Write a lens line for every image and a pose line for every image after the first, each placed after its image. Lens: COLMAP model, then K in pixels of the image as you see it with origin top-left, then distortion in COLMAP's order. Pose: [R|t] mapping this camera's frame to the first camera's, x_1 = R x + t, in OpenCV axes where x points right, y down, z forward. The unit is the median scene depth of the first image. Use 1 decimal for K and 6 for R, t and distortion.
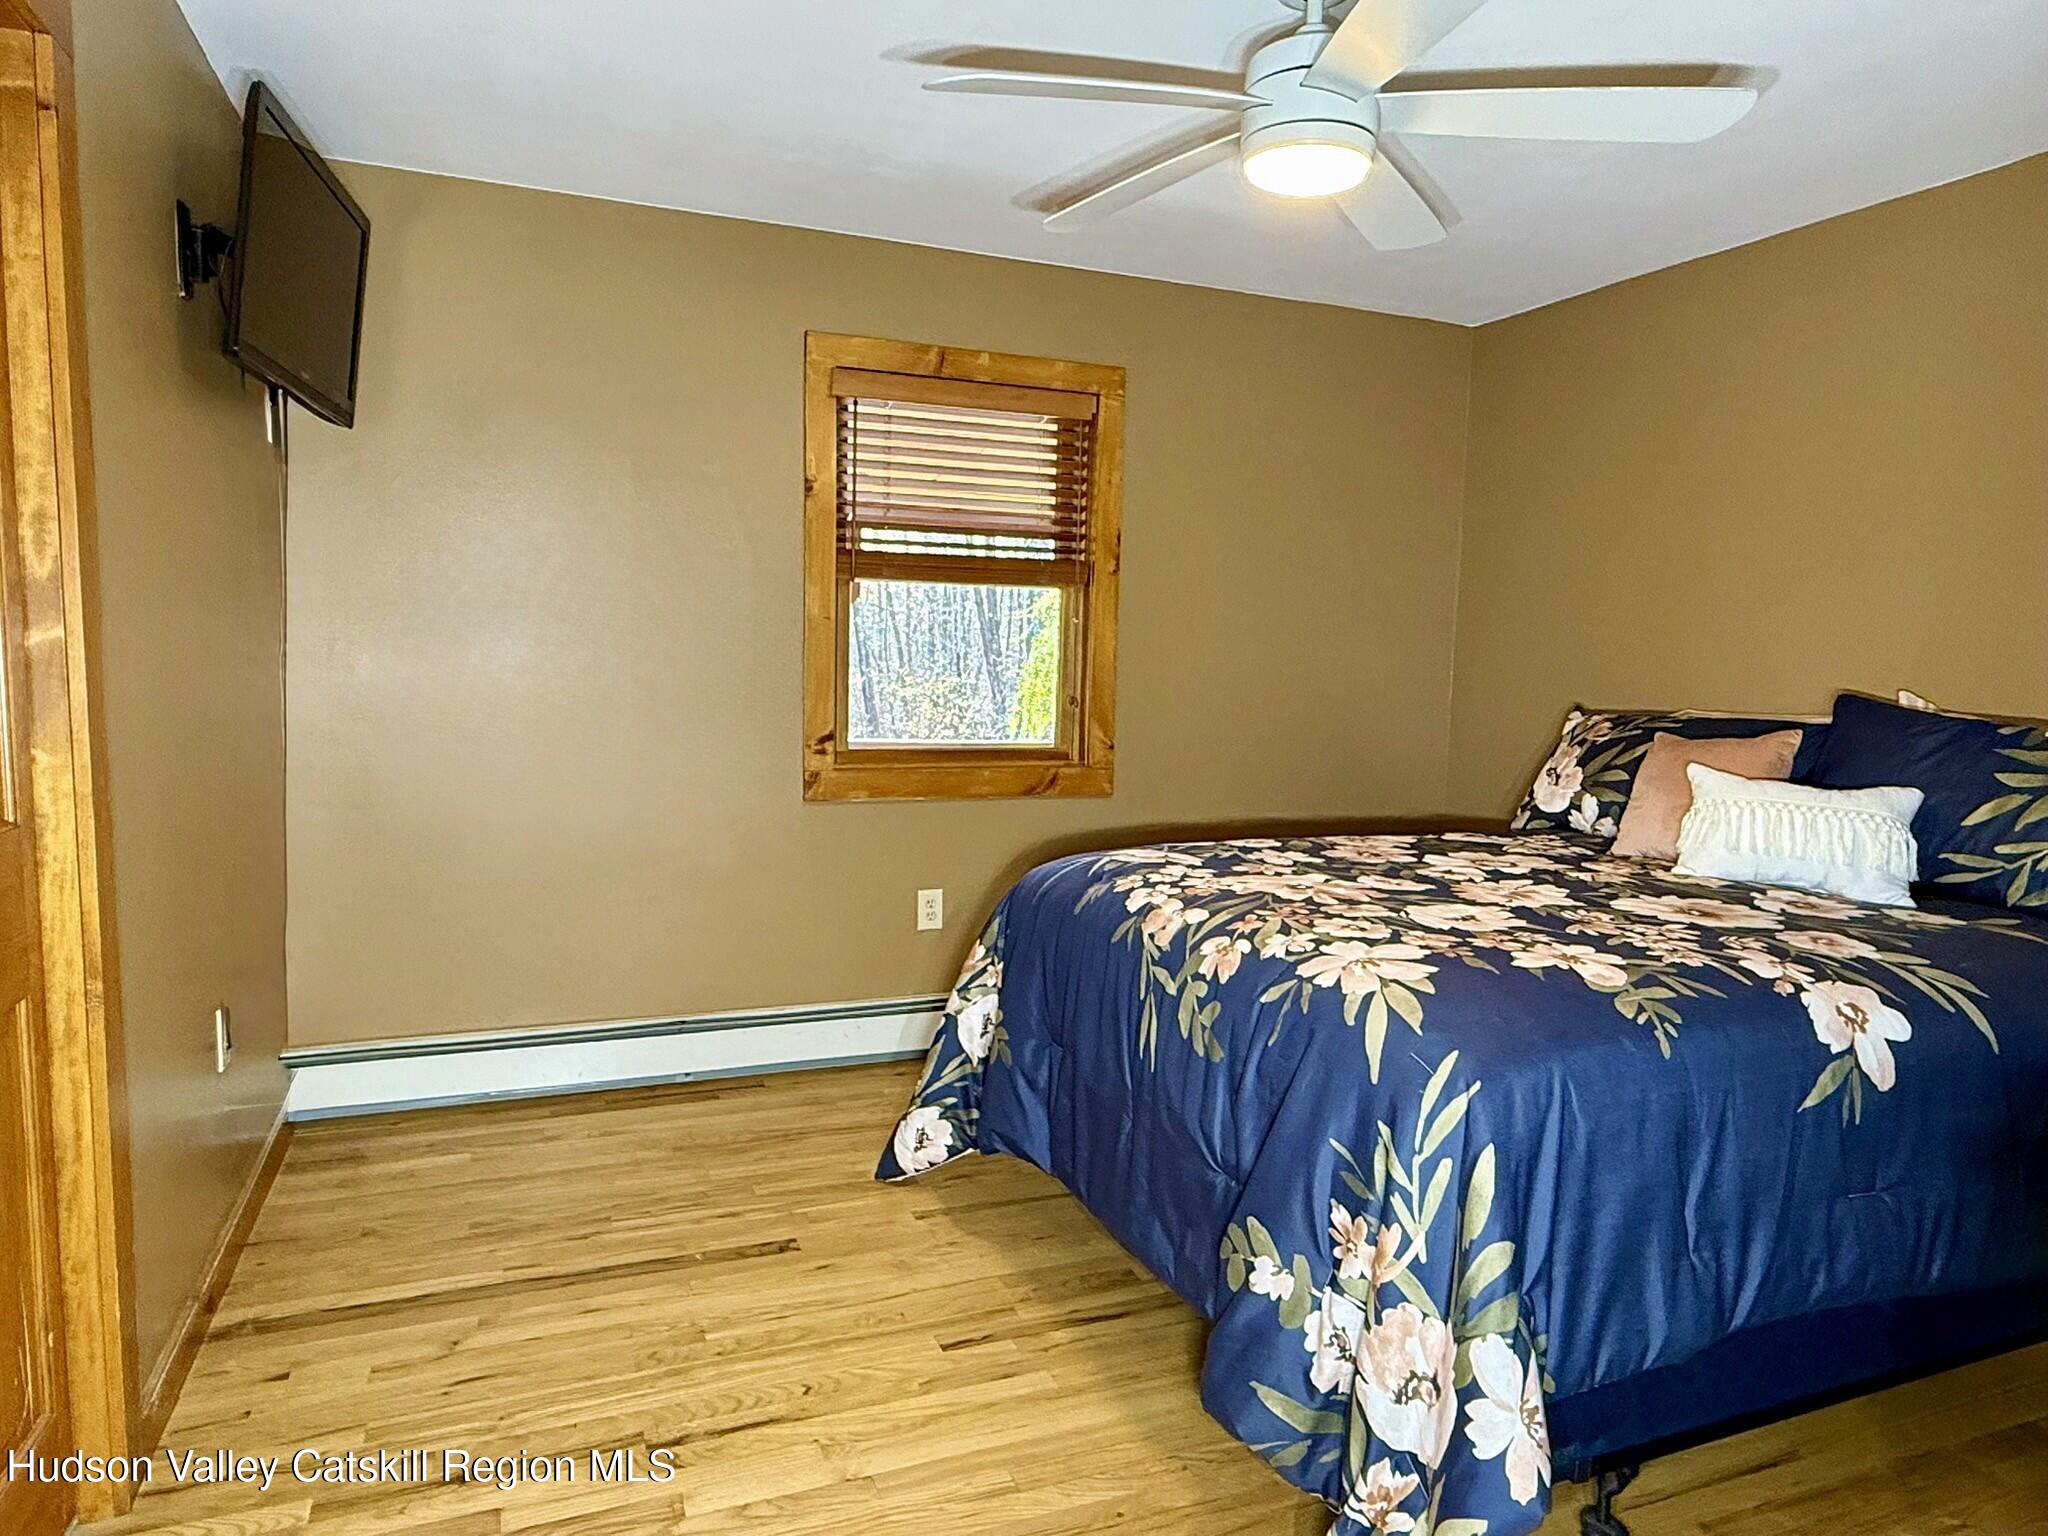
lens RADIAL K [[1231.4, 0, 1024.0], [0, 1231.4, 768.0], [0, 0, 1]] dist [0.002756, 0.000047]
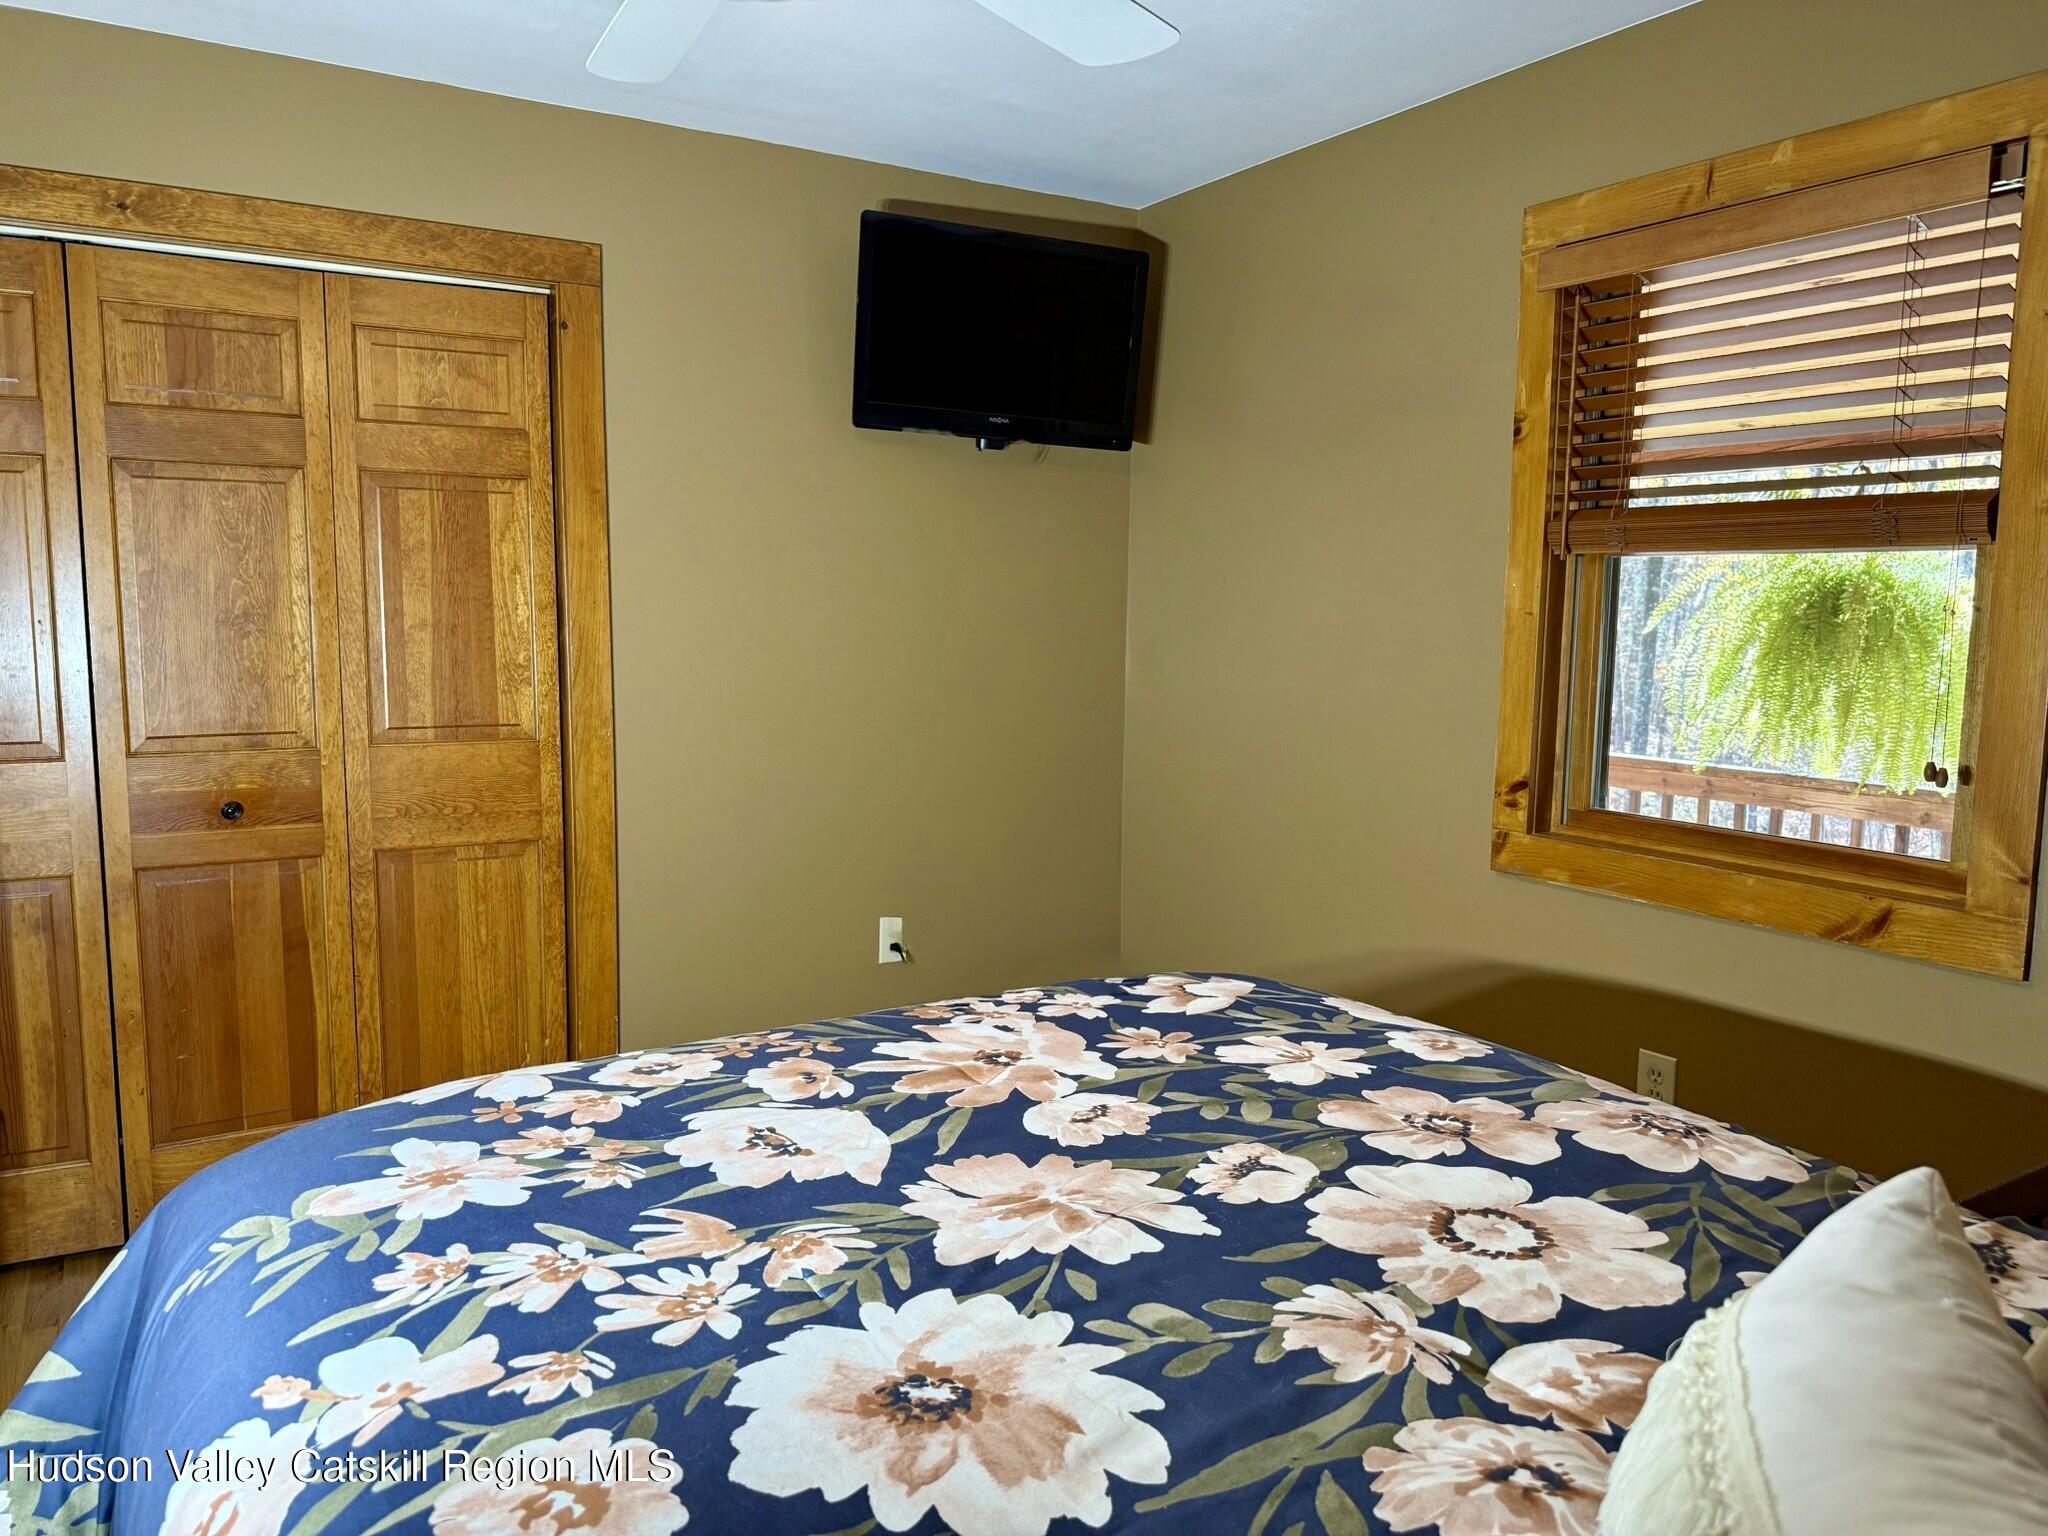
lens RADIAL K [[1448.1, 0, 1024.0], [0, 1448.1, 768.0], [0, 0, 1]] dist [-0.029535, -0.000147]
pose [[0.170561, 0.095068, -0.980750, 0.585135], [-0.102165, 0.991676, 0.078360, -0.068814], [0.980036, 0.086833, 0.178854, 0.573083]]
